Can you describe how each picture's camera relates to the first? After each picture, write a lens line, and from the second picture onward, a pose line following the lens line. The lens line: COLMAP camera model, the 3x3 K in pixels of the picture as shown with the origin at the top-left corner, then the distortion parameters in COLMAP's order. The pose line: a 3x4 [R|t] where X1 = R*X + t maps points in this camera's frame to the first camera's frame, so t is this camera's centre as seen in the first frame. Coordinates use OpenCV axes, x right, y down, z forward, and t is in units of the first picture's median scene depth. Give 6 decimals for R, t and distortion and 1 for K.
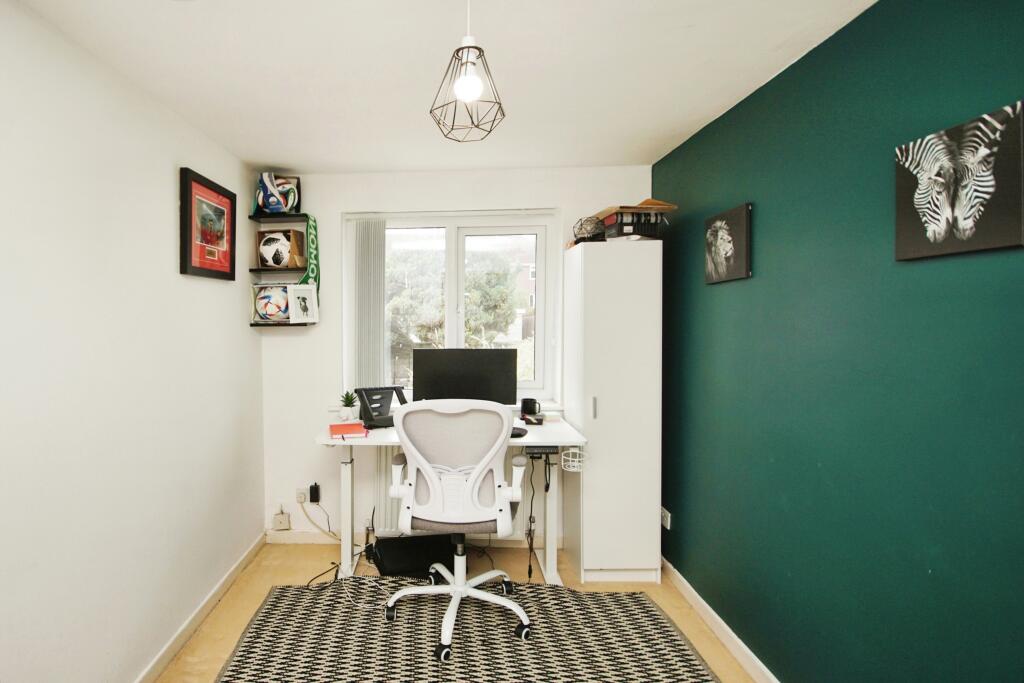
lens RADIAL K [[492.8, 0, 512.0], [0, 492.8, 341.5], [0, 0, 1]] dist [-0.000434, -0.013598]
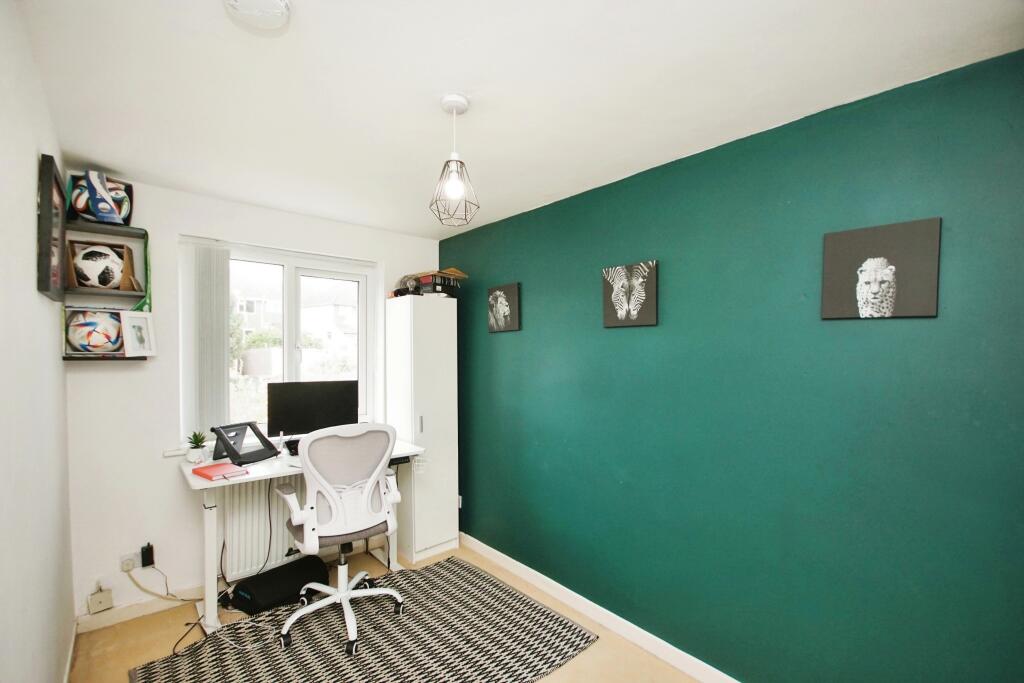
lens RADIAL K [[454.9, 0, 512.4], [0, 454.9, 372.1], [0, 0, 1]] dist [-0.000264, -0.013671]
pose [[0.701182, -0.016610, 0.712789, -0.537931], [0.021564, 0.999765, 0.002085, 0.001790], [-0.712657, 0.013909, 0.701375, -0.006504]]
